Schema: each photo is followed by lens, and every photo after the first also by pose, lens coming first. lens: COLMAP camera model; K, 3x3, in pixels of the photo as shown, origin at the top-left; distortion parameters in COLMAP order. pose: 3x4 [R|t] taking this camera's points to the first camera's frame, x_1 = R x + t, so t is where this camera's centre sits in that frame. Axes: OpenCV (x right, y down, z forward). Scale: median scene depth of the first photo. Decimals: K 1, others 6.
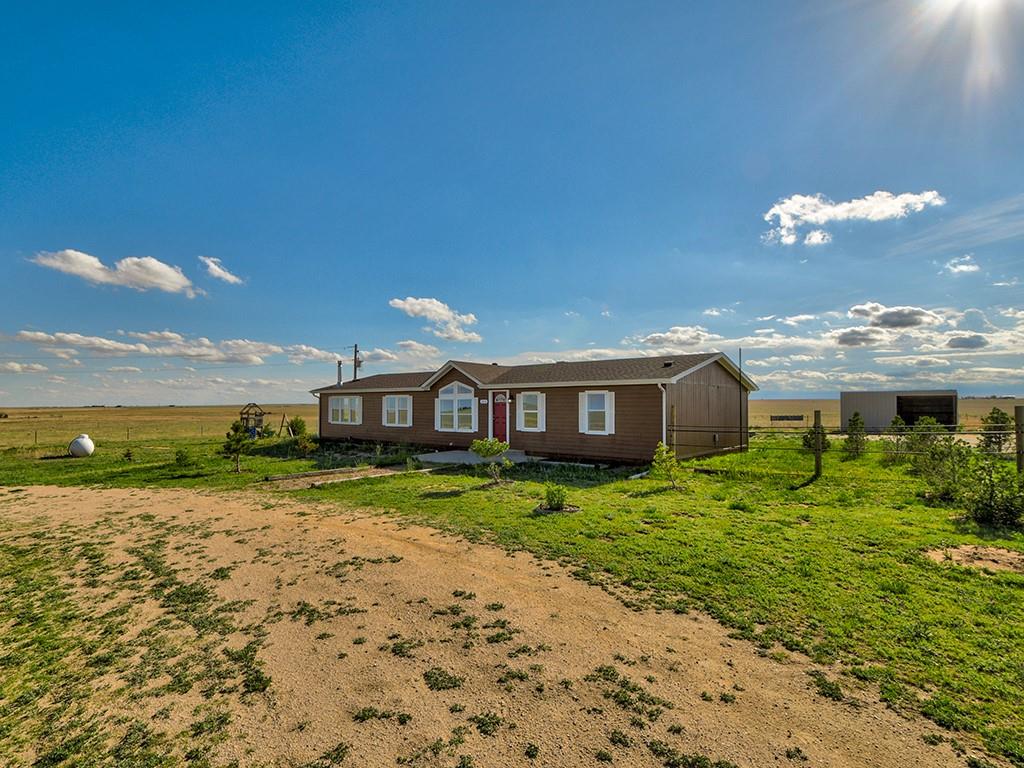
lens RADIAL K [[524.9, 0, 511.3], [0, 524.9, 386.5], [0, 0, 1]] dist [-0.021961, -0.000393]
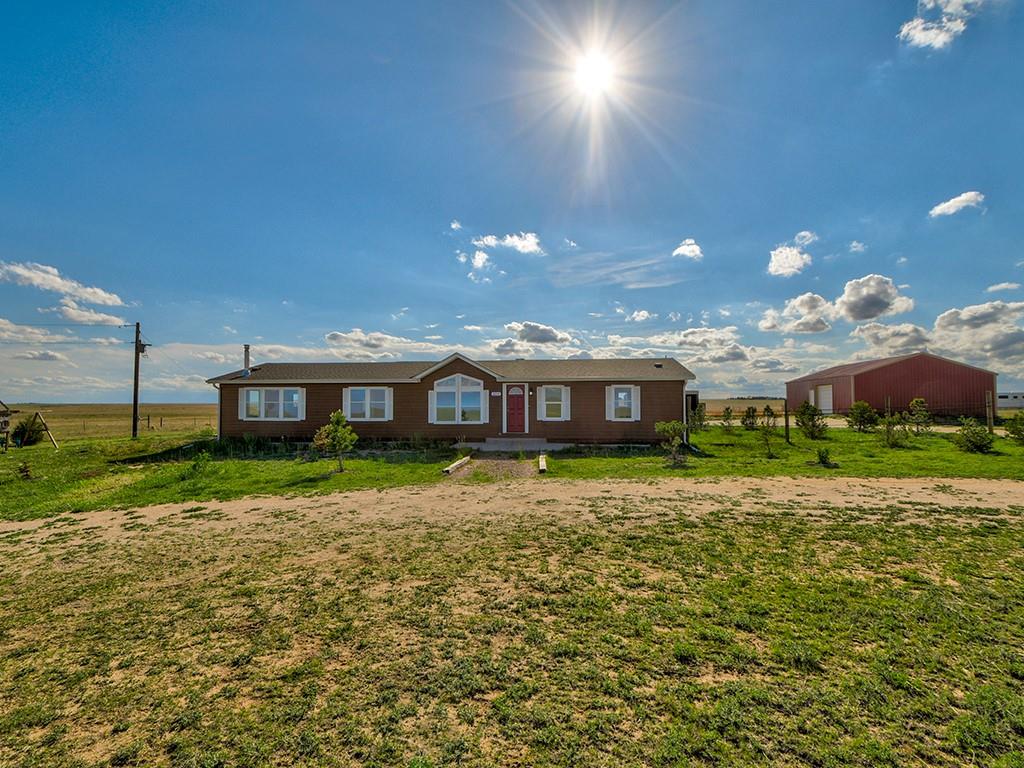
lens RADIAL K [[524.9, 0, 505.4], [0, 524.9, 387.6], [0, 0, 1]] dist [-0.021961, -0.000393]
pose [[0.827692, 0.015675, 0.560964, -0.554314], [-0.017786, 0.999840, -0.001695, 0.015658], [-0.560901, -0.008575, 0.827838, 0.116808]]
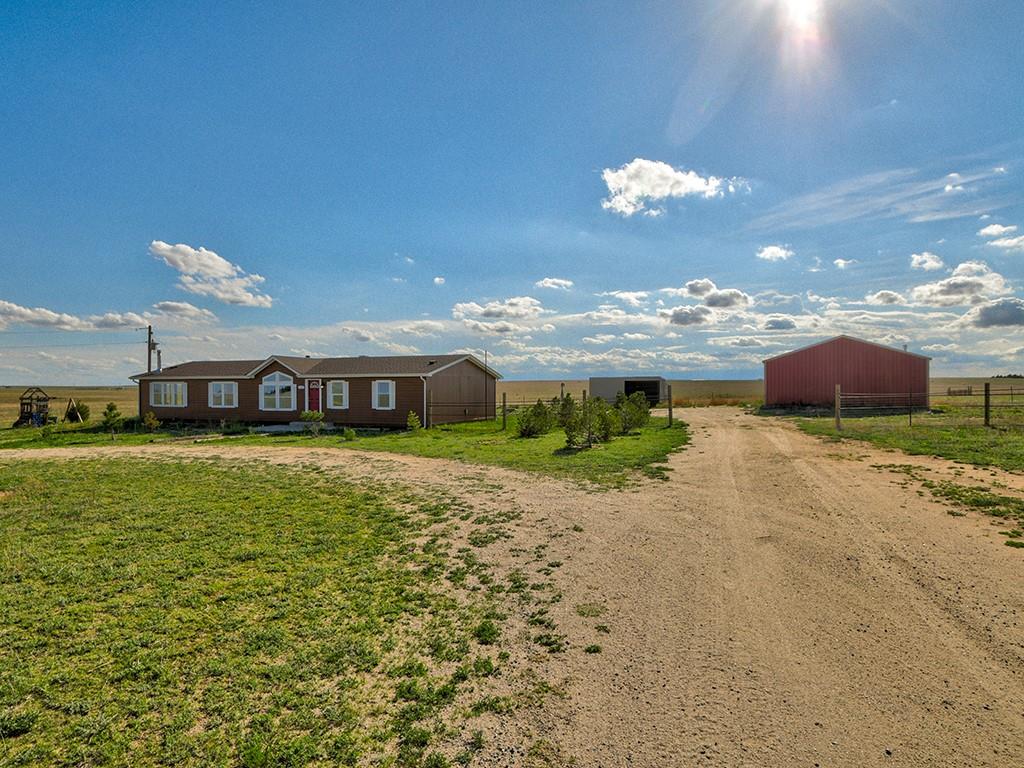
lens RADIAL K [[637.1, 0, 514.3], [0, 637.1, 385.4], [0, 0, 1]] dist [-0.007541, -0.000379]
pose [[0.954757, -0.002529, 0.297376, -0.014995], [-0.007693, 0.999419, 0.033198, -0.029851], [-0.297287, -0.033983, 0.954183, -0.616553]]
